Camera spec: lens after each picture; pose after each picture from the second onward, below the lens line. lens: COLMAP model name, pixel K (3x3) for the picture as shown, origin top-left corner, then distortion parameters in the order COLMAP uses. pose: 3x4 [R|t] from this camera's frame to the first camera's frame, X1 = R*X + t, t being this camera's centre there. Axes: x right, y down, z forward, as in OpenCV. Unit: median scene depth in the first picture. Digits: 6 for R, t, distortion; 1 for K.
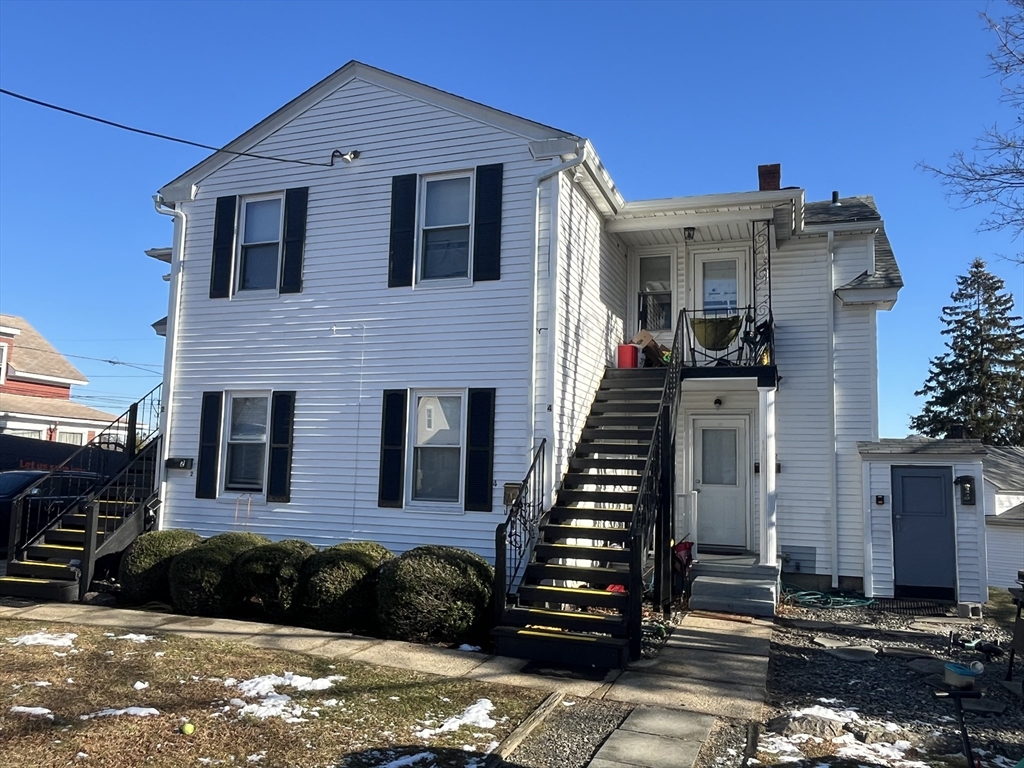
lens RADIAL K [[785.2, 0, 513.7], [0, 785.2, 374.3], [0, 0, 1]] dist [-0.025772, -0.031653]
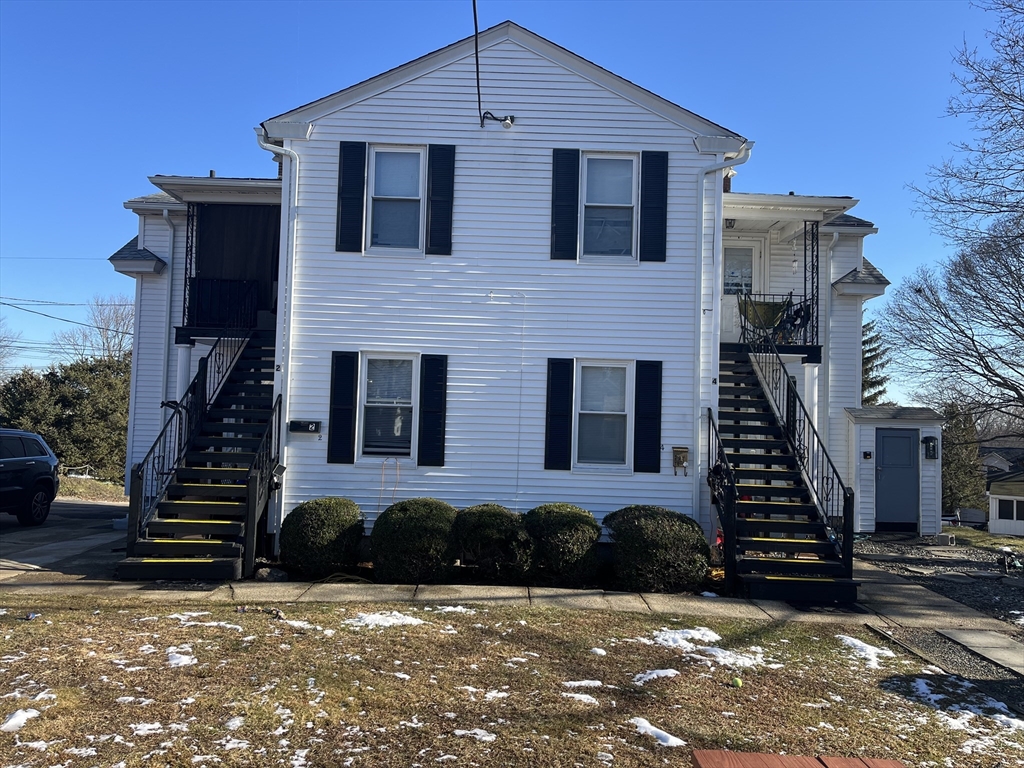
lens RADIAL K [[785.2, 0, 507.3], [0, 785.2, 386.5], [0, 0, 1]] dist [-0.025772, -0.031653]
pose [[0.938592, 0.018278, 0.344545, -0.551245], [-0.049037, 0.995526, 0.080770, -0.023338], [-0.341527, -0.092706, 0.935289, 0.039072]]
